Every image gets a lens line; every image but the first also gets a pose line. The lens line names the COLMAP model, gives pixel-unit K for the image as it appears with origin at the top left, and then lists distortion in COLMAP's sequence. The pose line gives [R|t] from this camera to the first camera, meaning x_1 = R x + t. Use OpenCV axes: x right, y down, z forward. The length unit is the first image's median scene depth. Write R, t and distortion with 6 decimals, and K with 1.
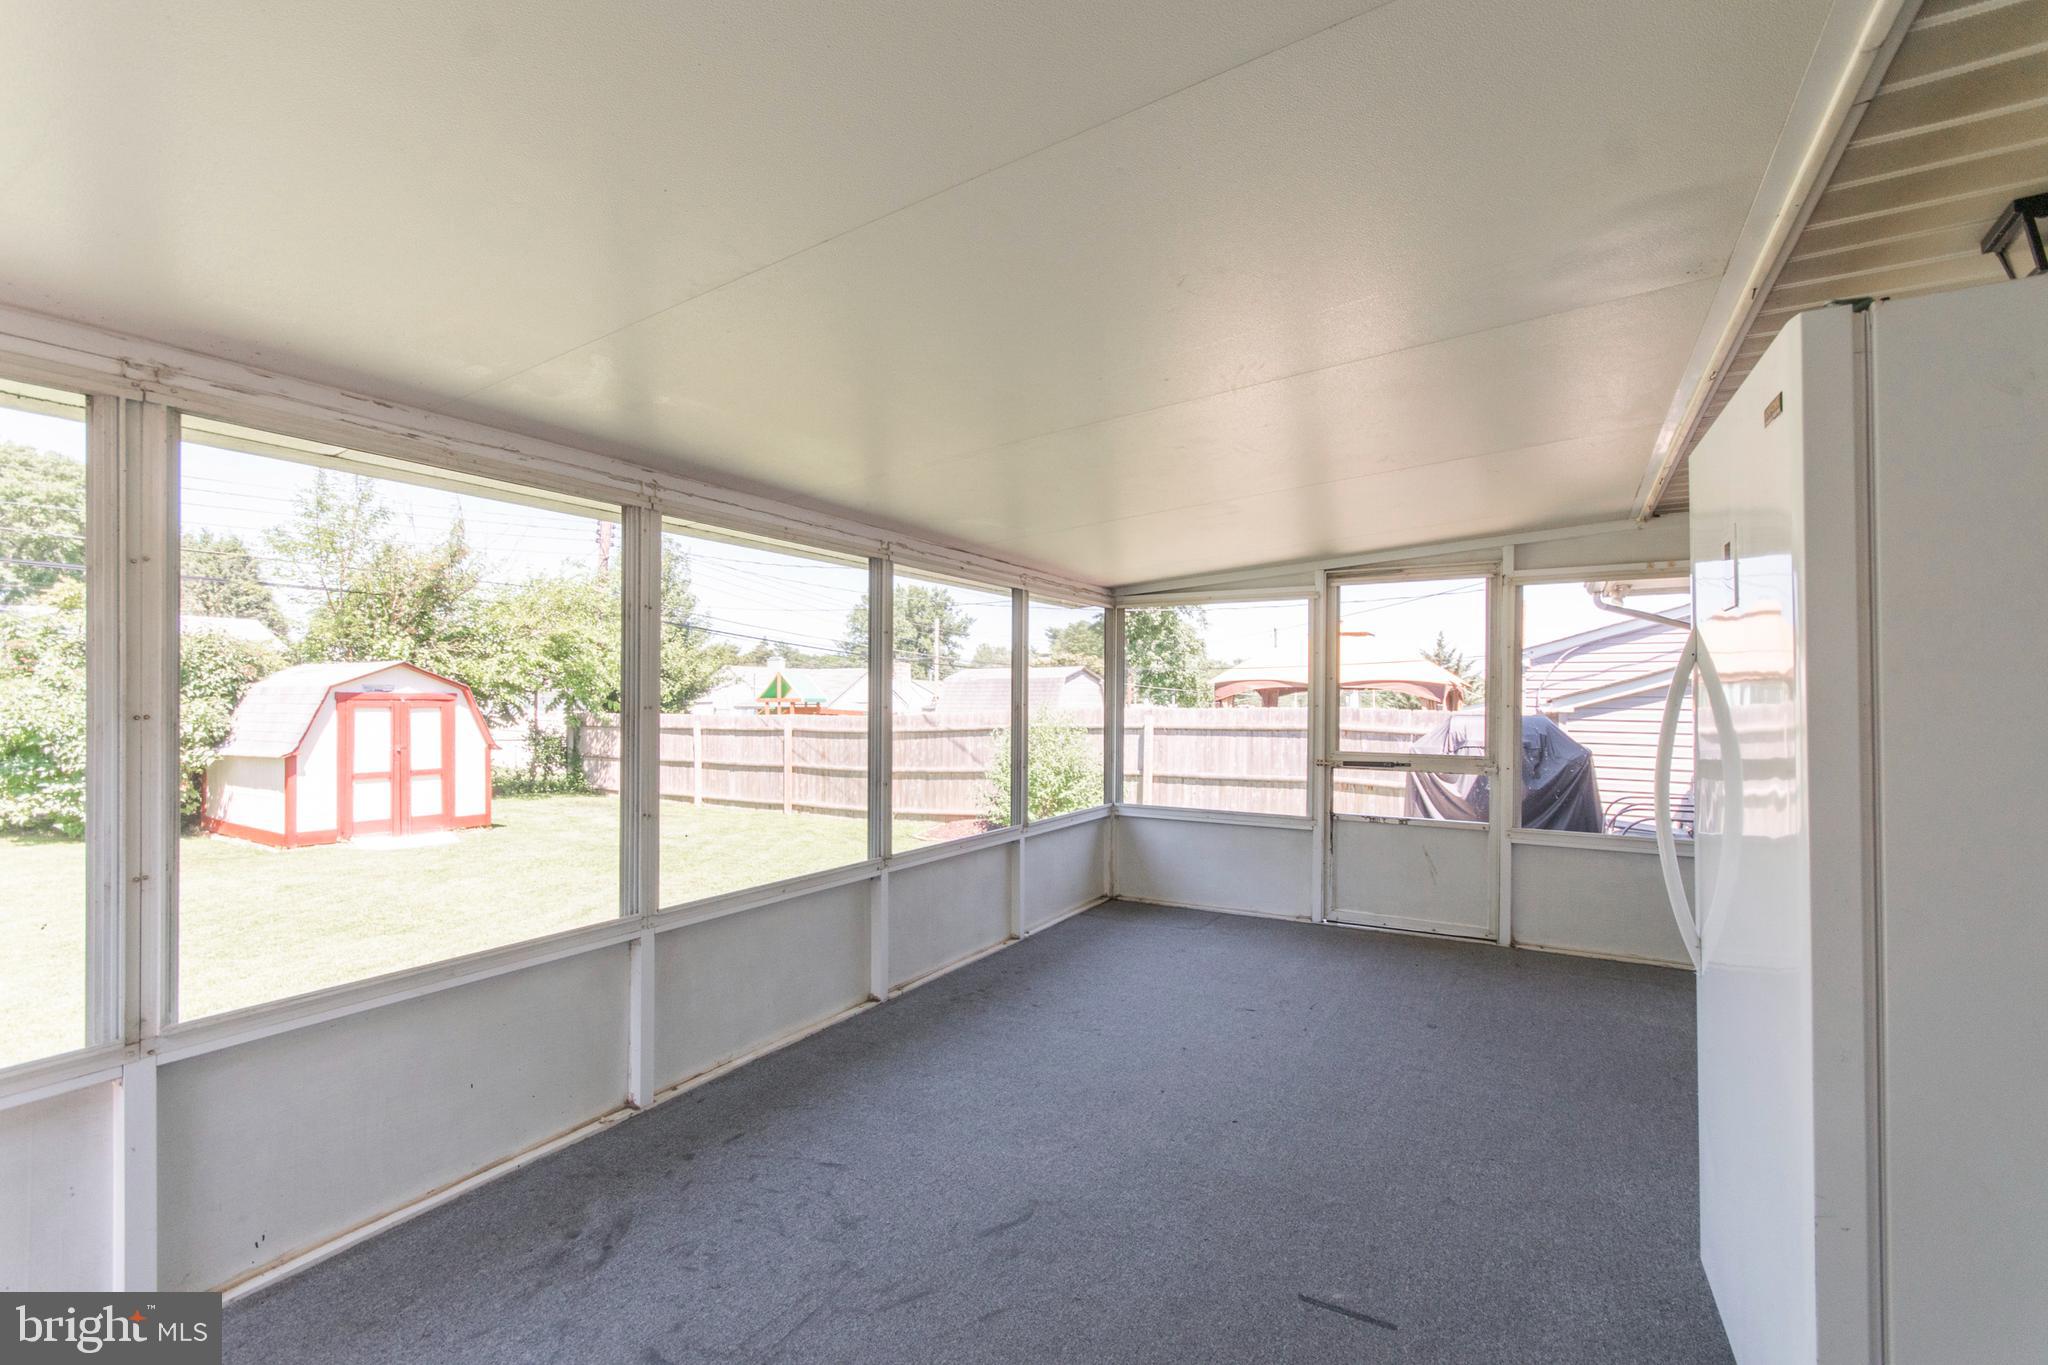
lens RADIAL K [[906.0, 0, 1009.0], [0, 906.0, 697.4], [0, 0, 1]] dist [0.004323, -0.001016]
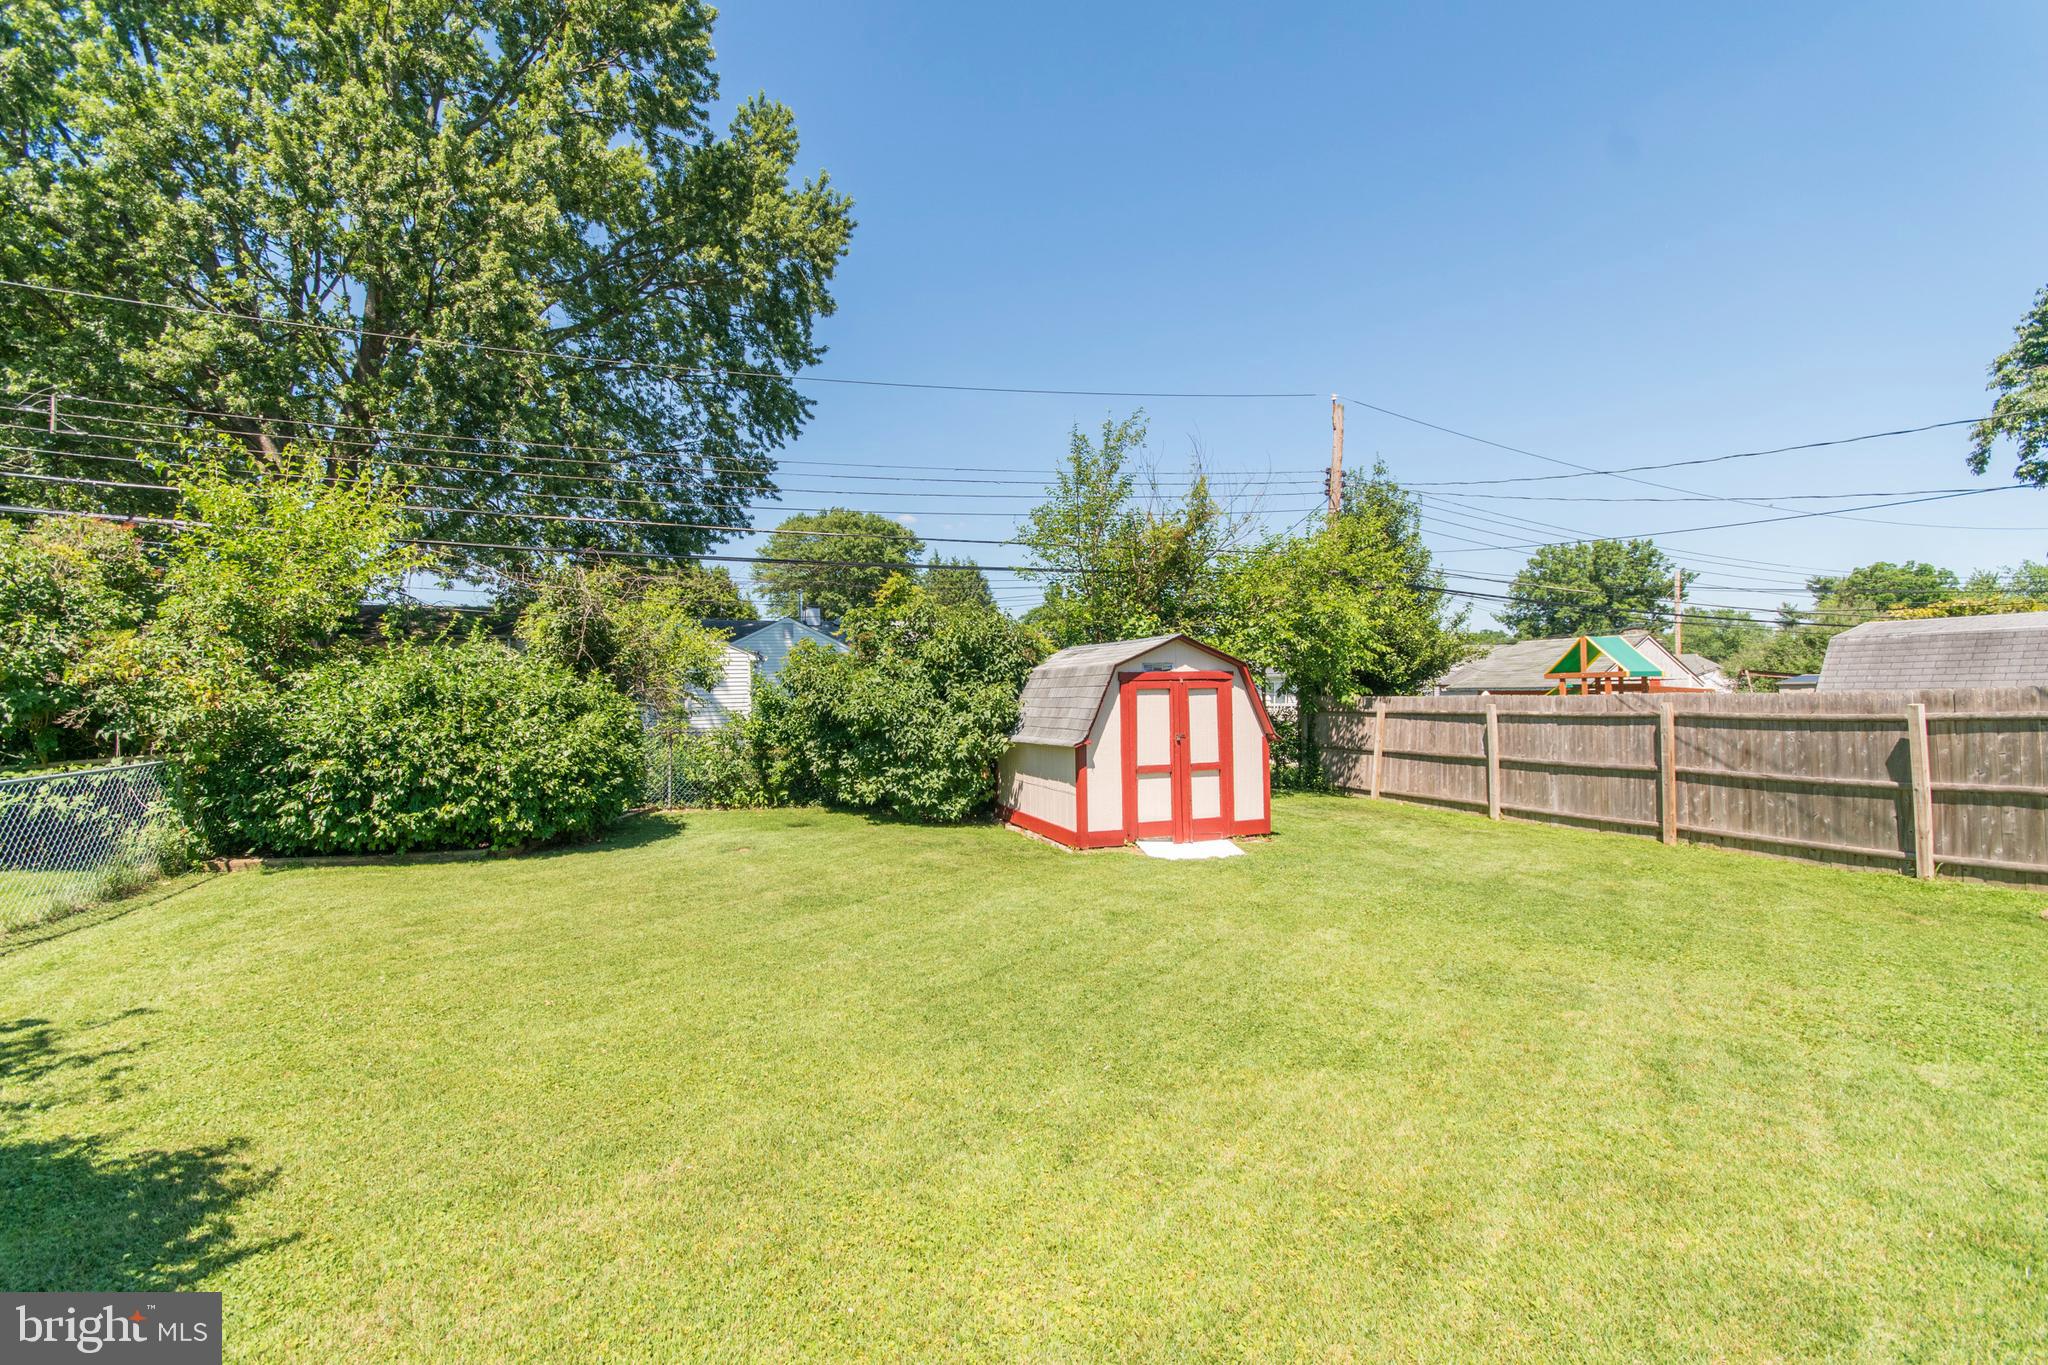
lens RADIAL K [[906.0, 0, 1007.5], [0, 906.0, 700.3], [0, 0, 1]] dist [0.004323, -0.001016]
pose [[0.787404, -0.010854, -0.616341, -0.268239], [0.022028, 0.999702, 0.010536, 0.008828], [0.616043, -0.021873, 0.787409, 0.232601]]
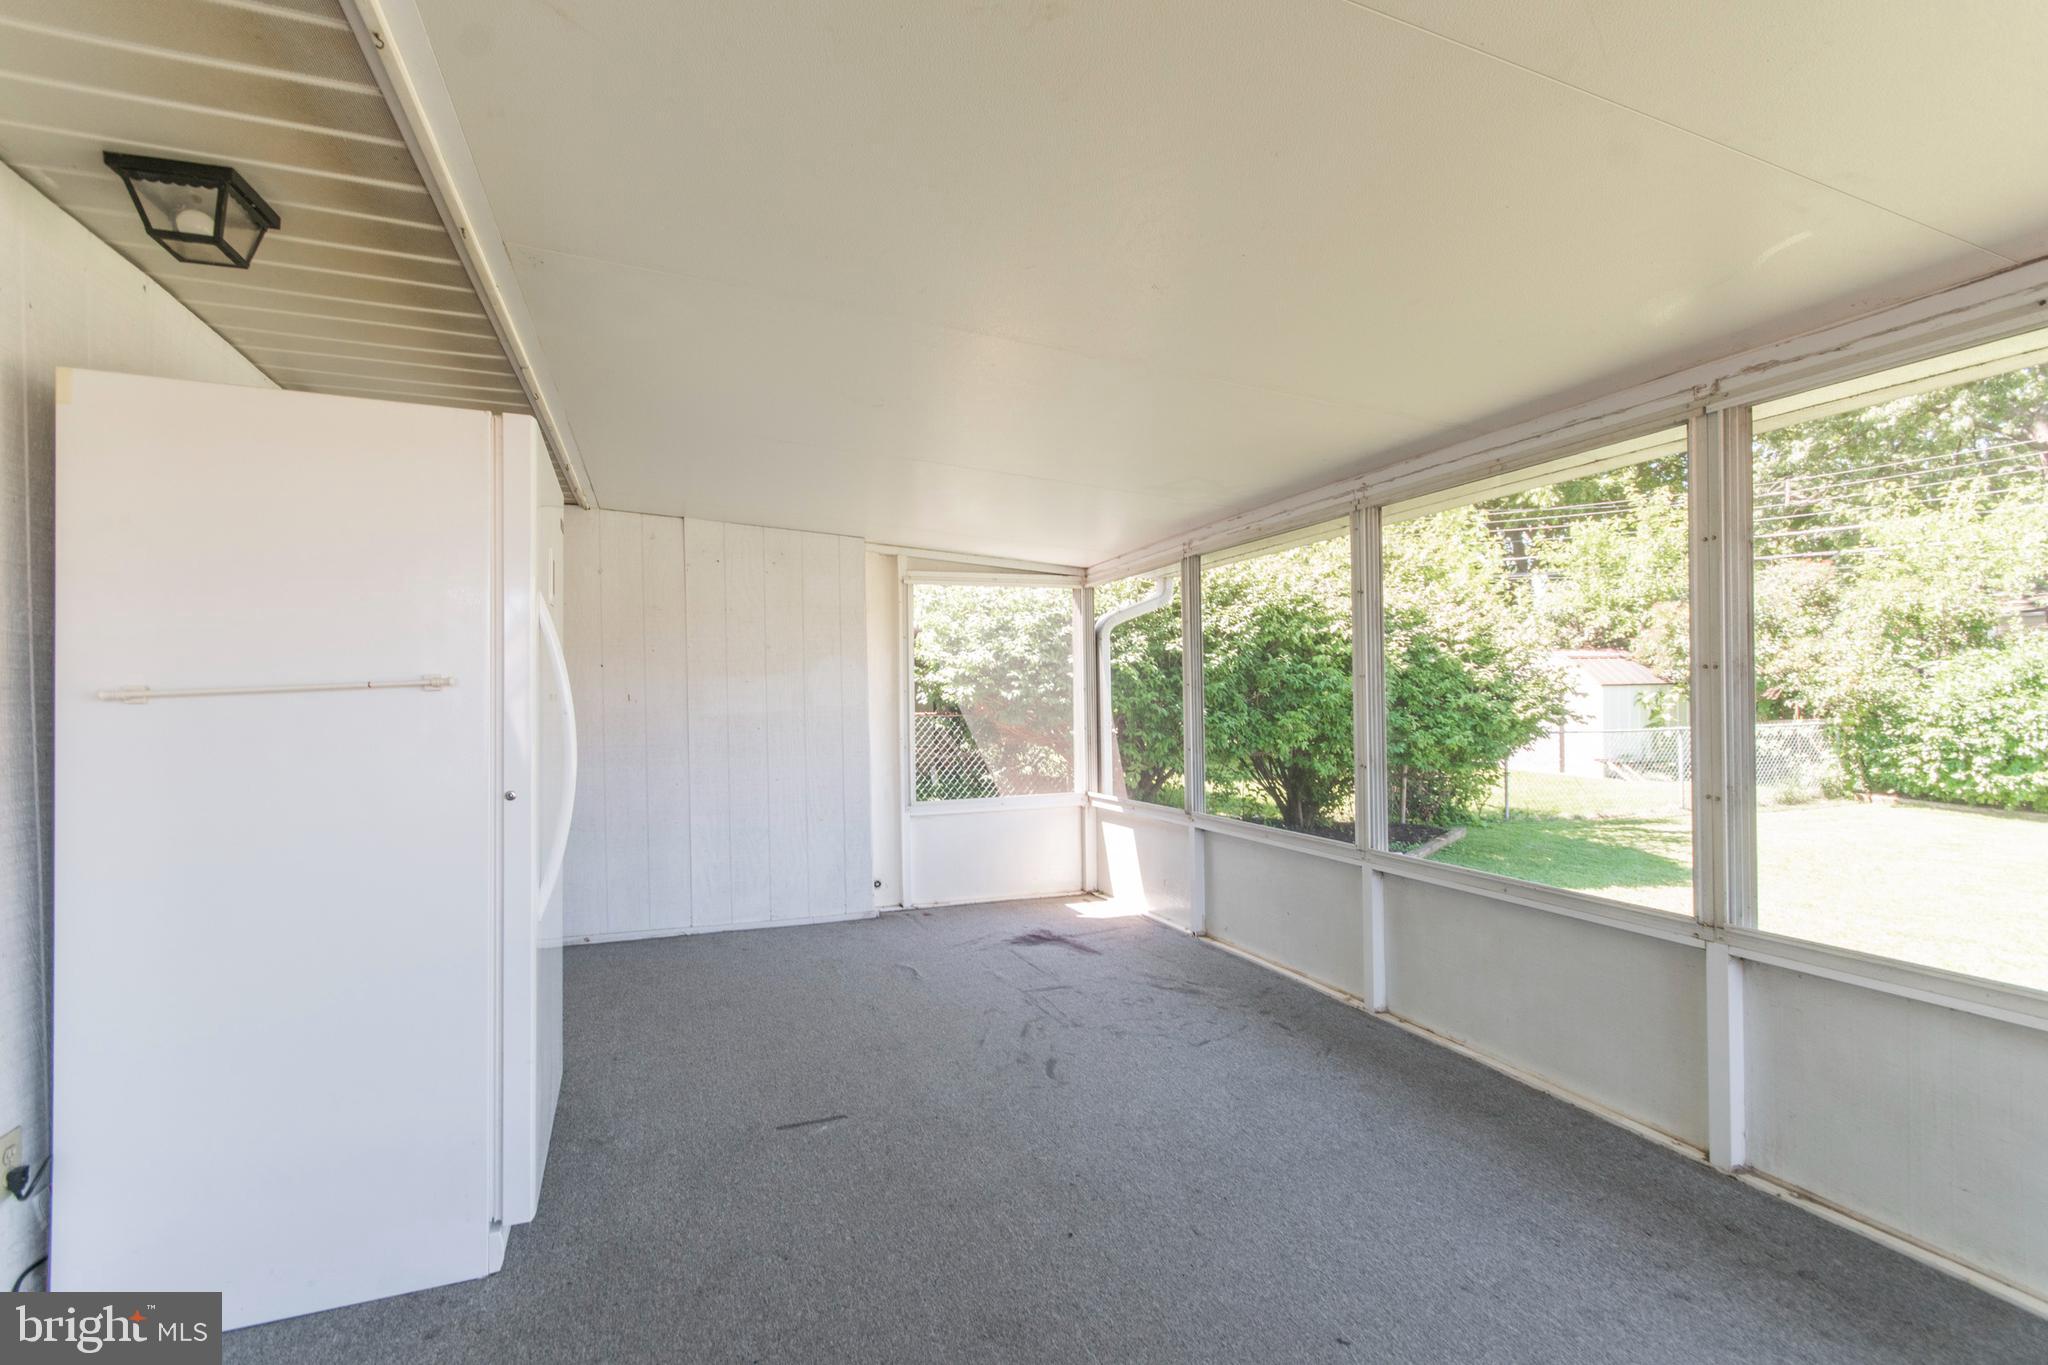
lens RADIAL K [[906.0, 0, 1017.5], [0, 906.0, 696.2], [0, 0, 1]] dist [0.004323, -0.001016]
pose [[-0.619900, 0.006726, -0.784652, 0.174374], [0.012512, 0.999921, -0.001313, 0.007157], [0.784581, -0.010631, -0.619935, 0.294034]]
